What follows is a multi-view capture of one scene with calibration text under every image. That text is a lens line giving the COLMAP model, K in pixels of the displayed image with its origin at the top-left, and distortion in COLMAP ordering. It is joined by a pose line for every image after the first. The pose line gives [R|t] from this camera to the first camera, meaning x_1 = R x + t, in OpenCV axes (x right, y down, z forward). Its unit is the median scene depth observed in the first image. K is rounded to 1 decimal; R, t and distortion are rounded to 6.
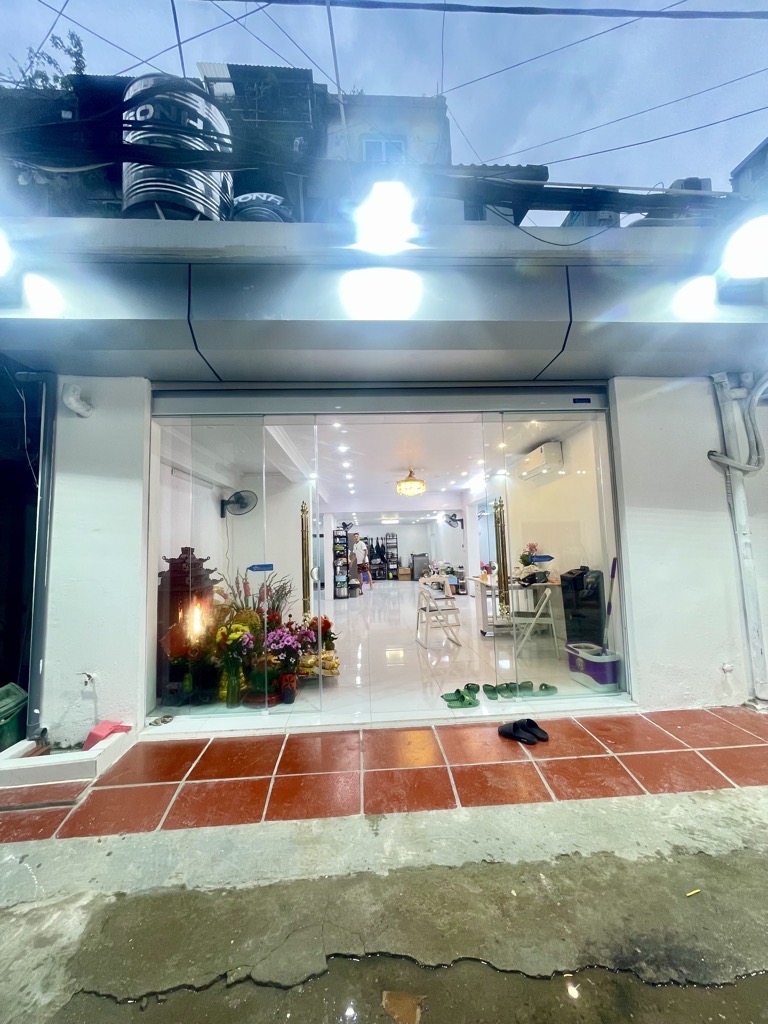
lens RADIAL K [[413.1, 0, 384.2], [0, 413.1, 512.0], [0, 0, 1]] dist [-0.000481, 0.001503]
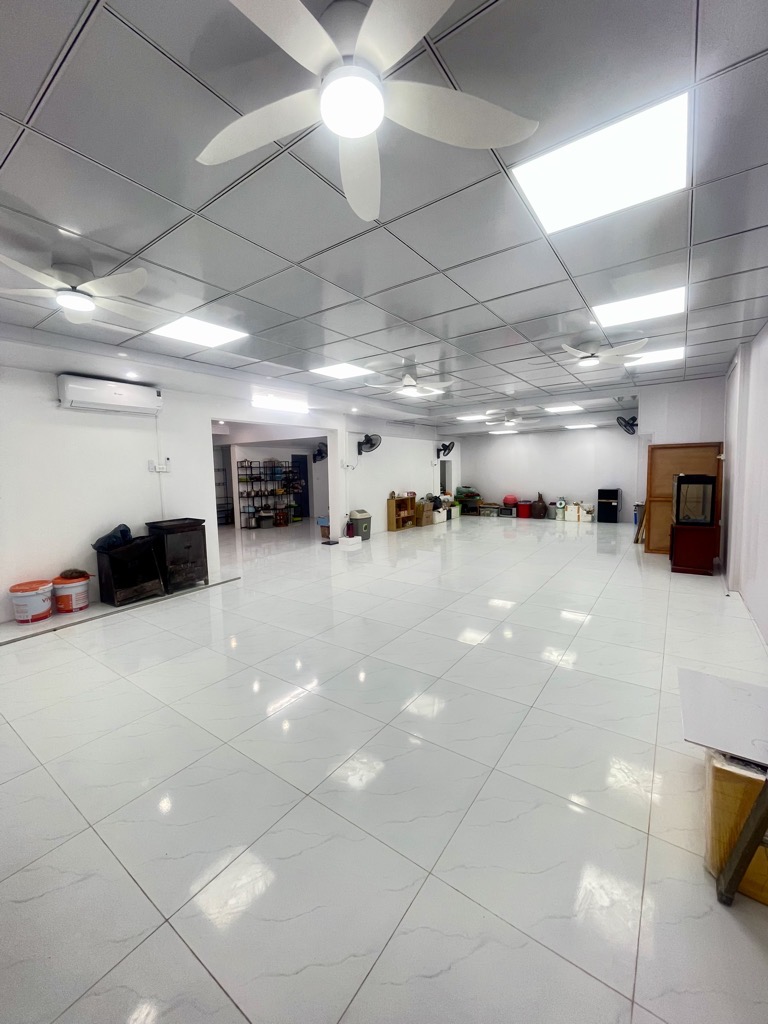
lens RADIAL K [[413.1, 0, 377.7], [0, 413.1, 512.0], [0, 0, 1]] dist [-0.000481, 0.001503]
pose [[0.771963, 0.076265, -0.631076, 2.235864], [0.051842, 0.981916, 0.182080, 0.002171], [0.633550, -0.173275, 0.754049, 1.276318]]
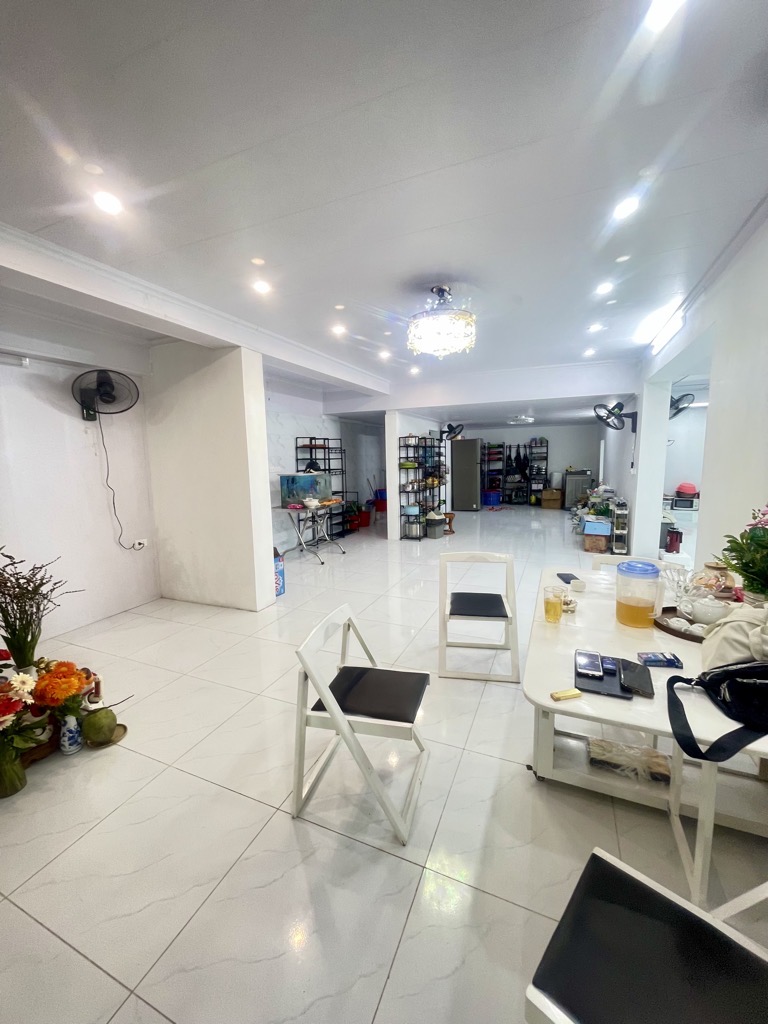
lens RADIAL K [[413.1, 0, 381.2], [0, 413.1, 508.5], [0, 0, 1]] dist [-0.000481, 0.001503]
pose [[0.895596, 0.069252, -0.439445, 0.419216], [0.030017, 0.976151, 0.215007, 0.039724], [0.443854, -0.205750, 0.872158, 1.158705]]
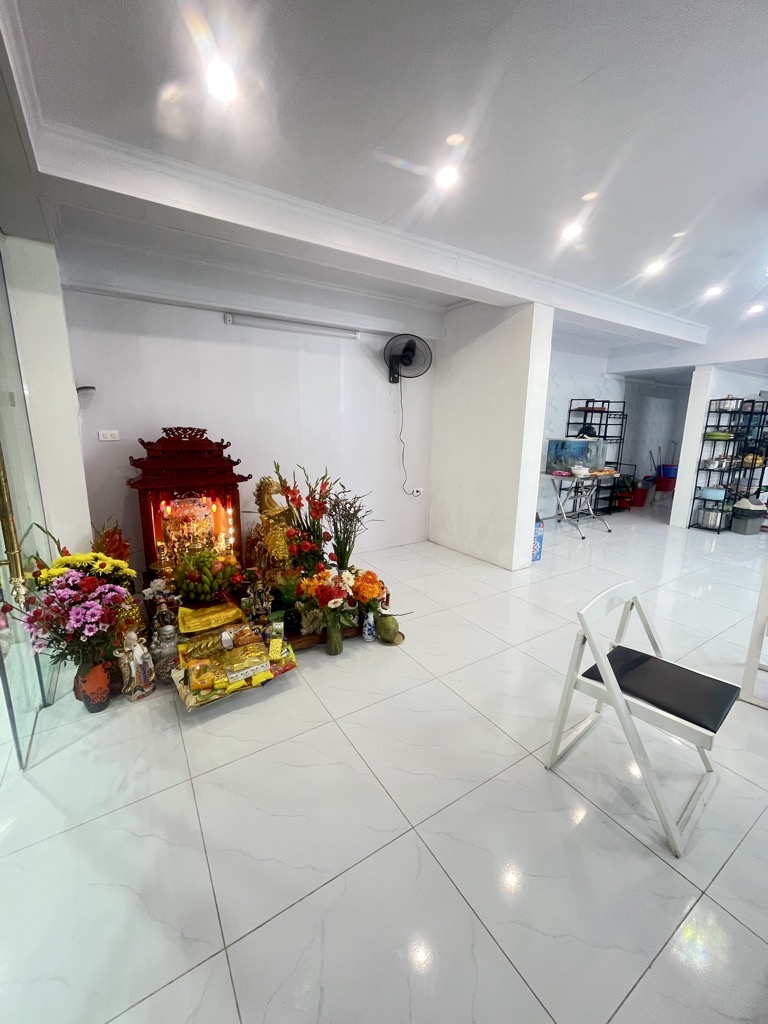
lens RADIAL K [[413.1, 0, 377.1], [0, 413.1, 508.7], [0, 0, 1]] dist [-0.000481, 0.001503]
pose [[0.491617, 0.214050, -0.844094, 0.391939], [0.045135, 0.961753, 0.270175, 0.050932], [0.869641, -0.170921, 0.463153, 1.106300]]
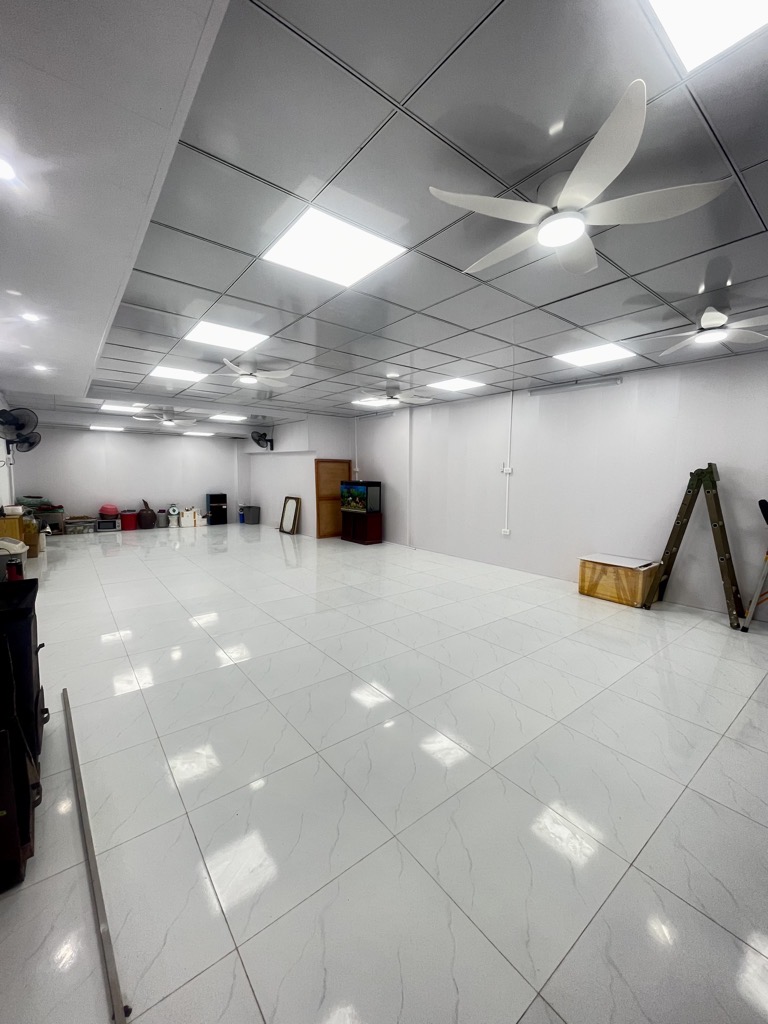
lens RADIAL K [[413.1, 0, 385.5], [0, 413.1, 510.2], [0, 0, 1]] dist [-0.000481, 0.001503]
pose [[0.815843, -0.015717, 0.578060, 0.914903], [-0.079654, 0.987048, 0.139256, 0.032425], [-0.572762, -0.159656, 0.804024, 1.204078]]
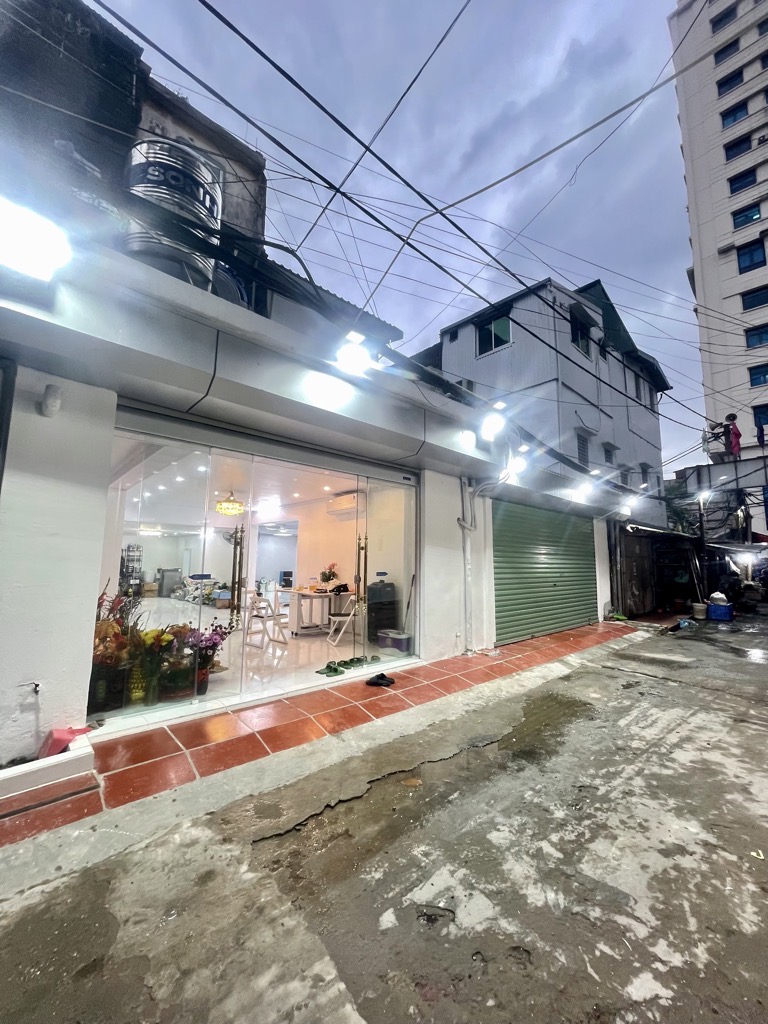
lens RADIAL K [[413.1, 0, 384.6], [0, 413.1, 510.7], [0, 0, 1]] dist [-0.000481, 0.001503]
pose [[0.769251, 0.118459, 0.627870, -0.636085], [-0.089065, 0.992950, -0.078217, -0.005281], [-0.632708, 0.004247, 0.774378, -0.228681]]
